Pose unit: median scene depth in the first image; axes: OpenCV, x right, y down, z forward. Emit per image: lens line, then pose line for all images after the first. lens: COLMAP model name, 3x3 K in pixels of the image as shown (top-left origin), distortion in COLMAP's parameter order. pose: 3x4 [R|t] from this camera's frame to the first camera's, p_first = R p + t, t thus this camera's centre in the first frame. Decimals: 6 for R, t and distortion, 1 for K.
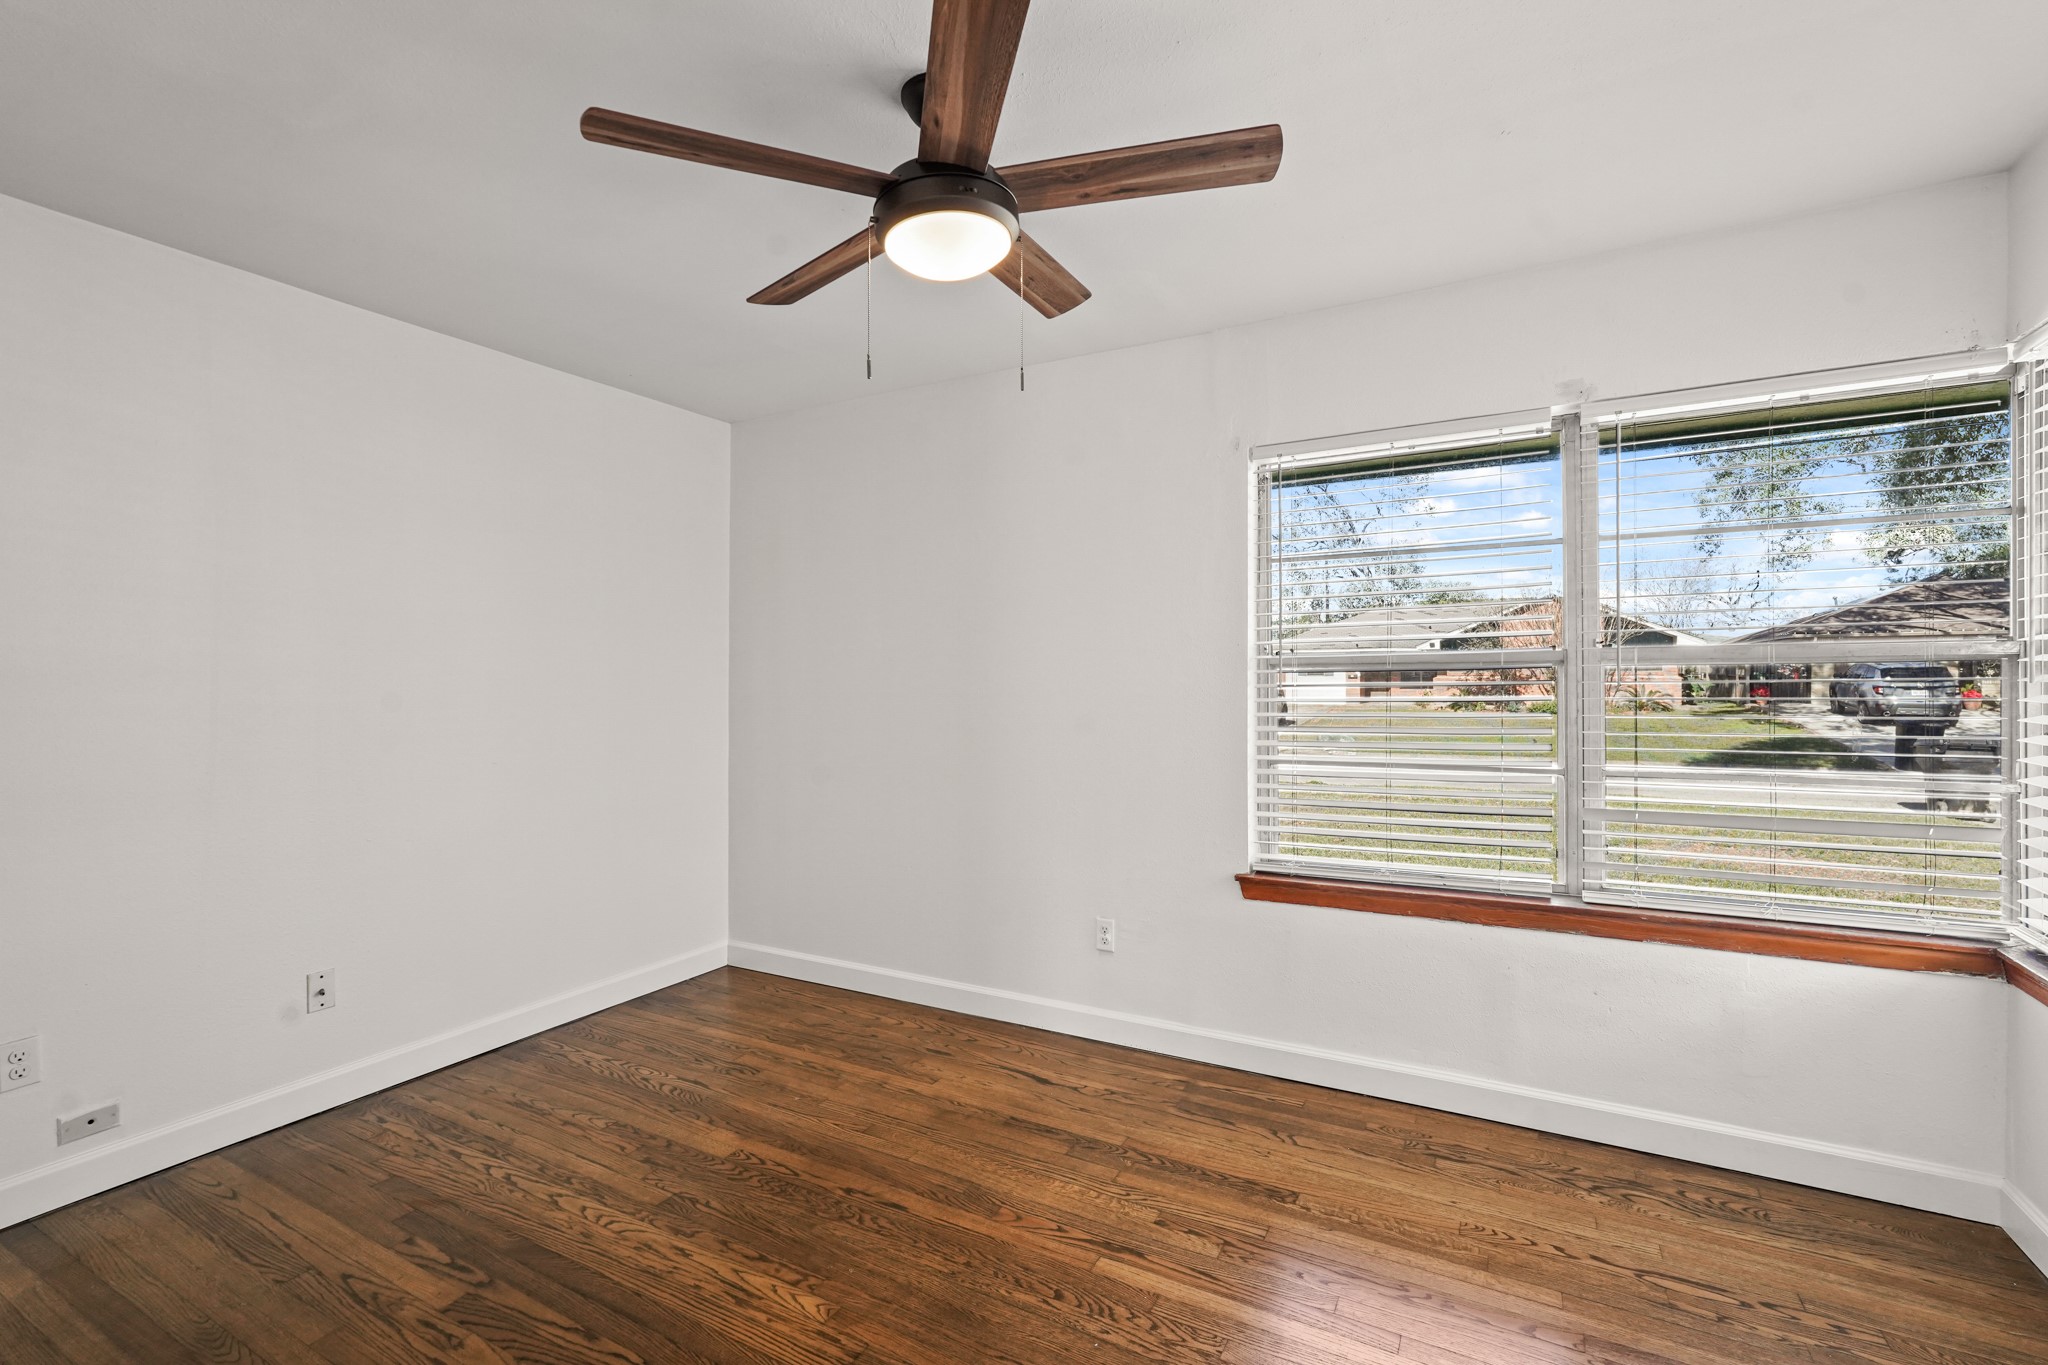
lens RADIAL K [[862.1, 0, 1024.0], [0, 862.1, 682.5], [0, 0, 1]] dist [-0.013537, 0.008112]
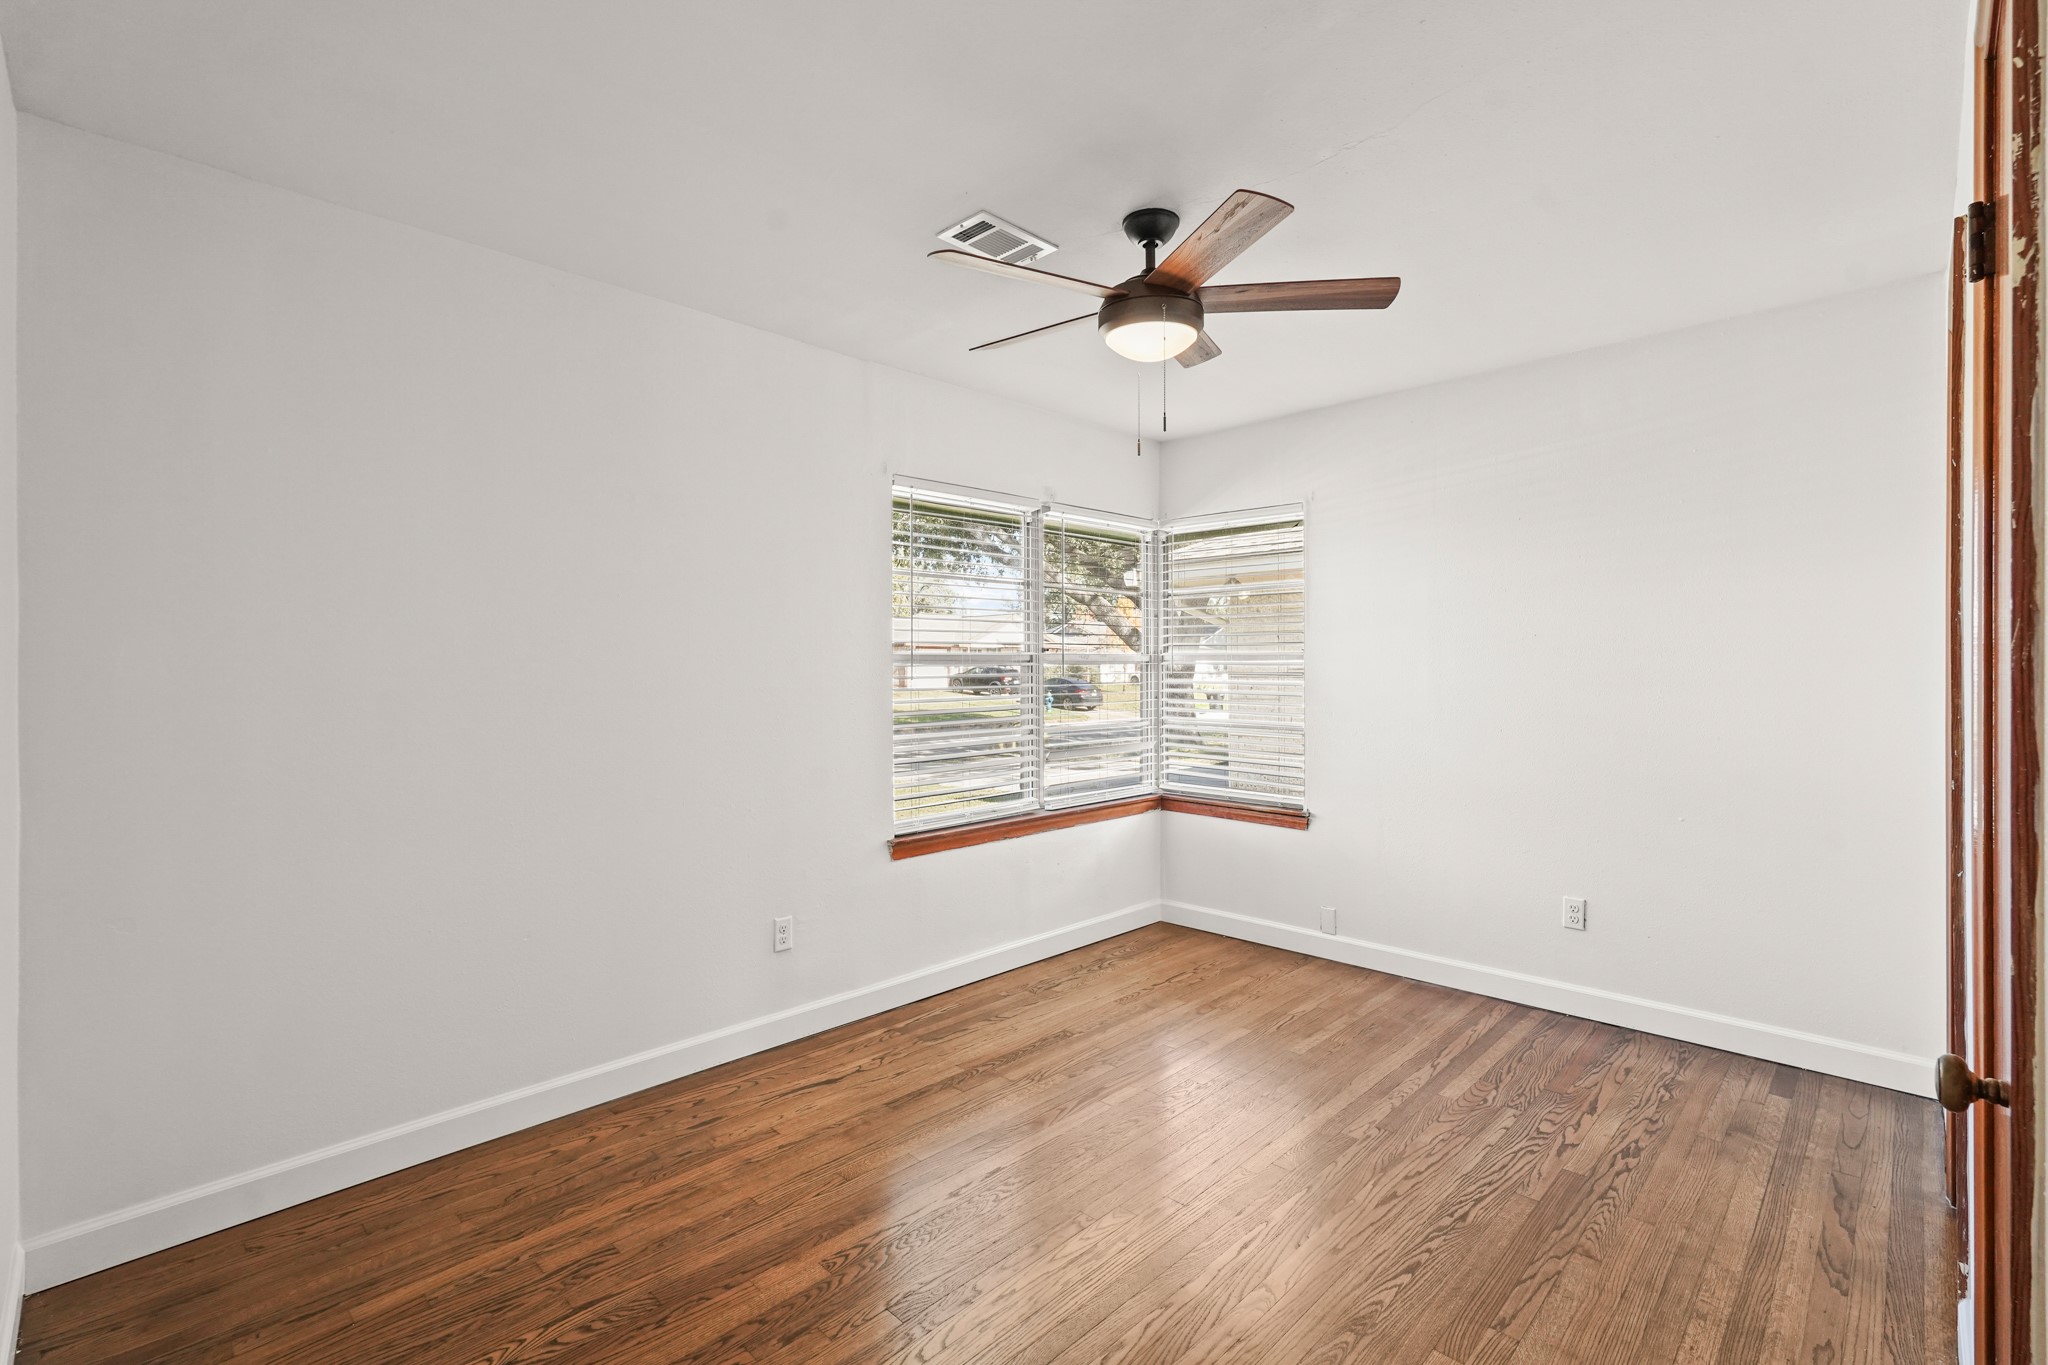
lens RADIAL K [[948.3, 0, 1024.0], [0, 948.3, 682.5], [0, 0, 1]] dist [-0.009944, 0.000921]
pose [[0.266023, -0.005397, 0.963951, -1.142058], [-0.001799, 0.999980, 0.006095, 0.001101], [-0.963965, -0.003356, 0.266008, 0.597678]]
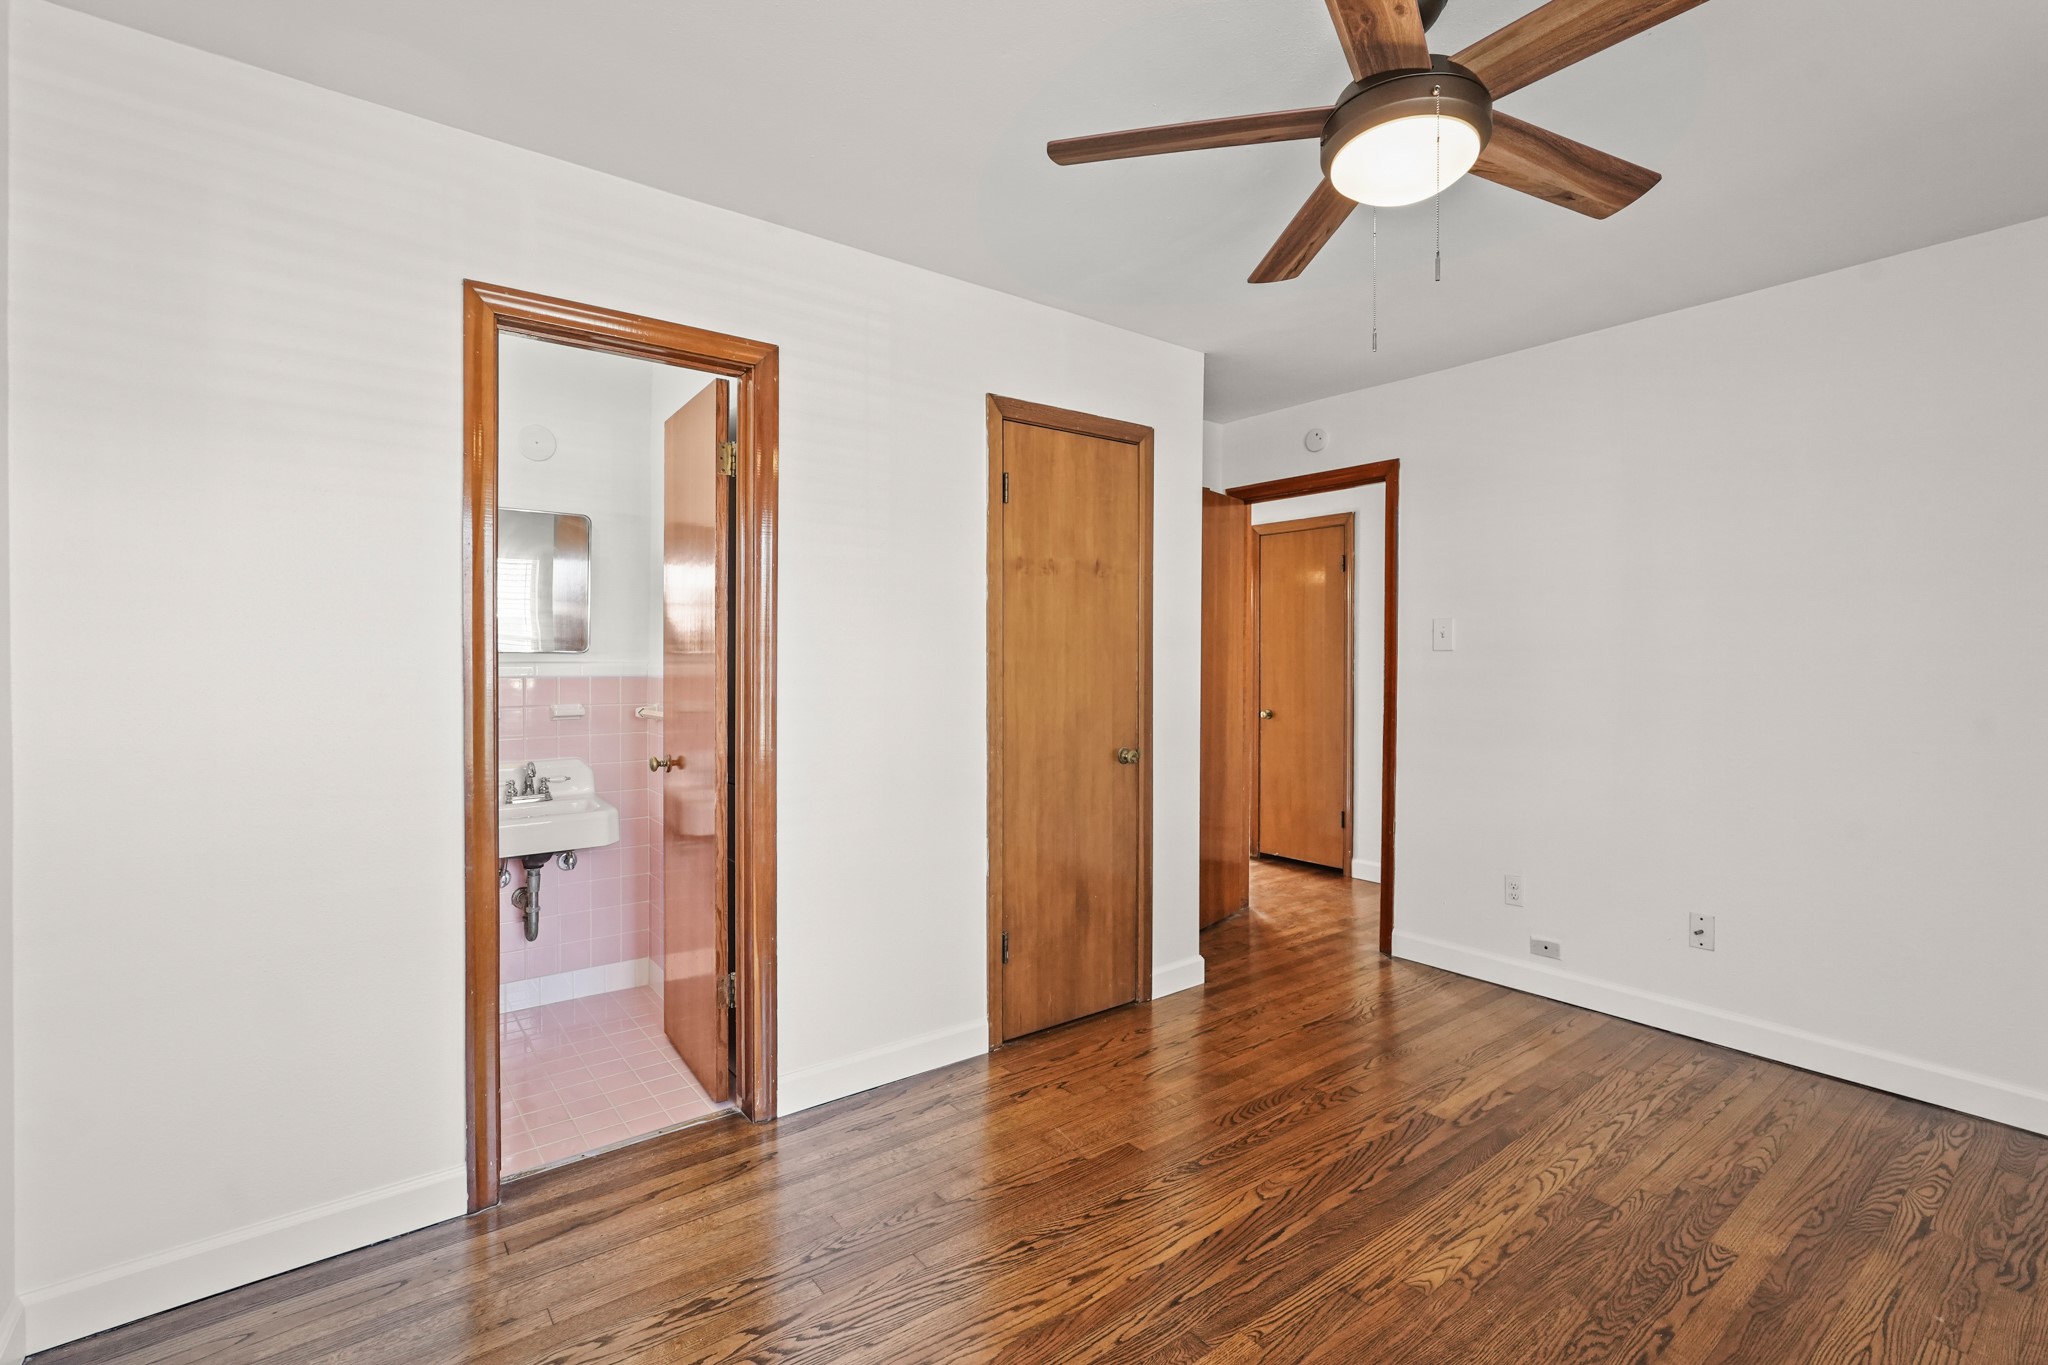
lens RADIAL K [[924.6, 0, 993.9], [0, 924.6, 683.0], [0, 0, 1]] dist [-0.000407, 0.001142]
pose [[-0.424605, 0.022734, -0.905093, 0.696768], [0.004810, 0.999727, 0.022855, 0.013286], [0.905366, 0.005351, -0.424599, 0.760836]]
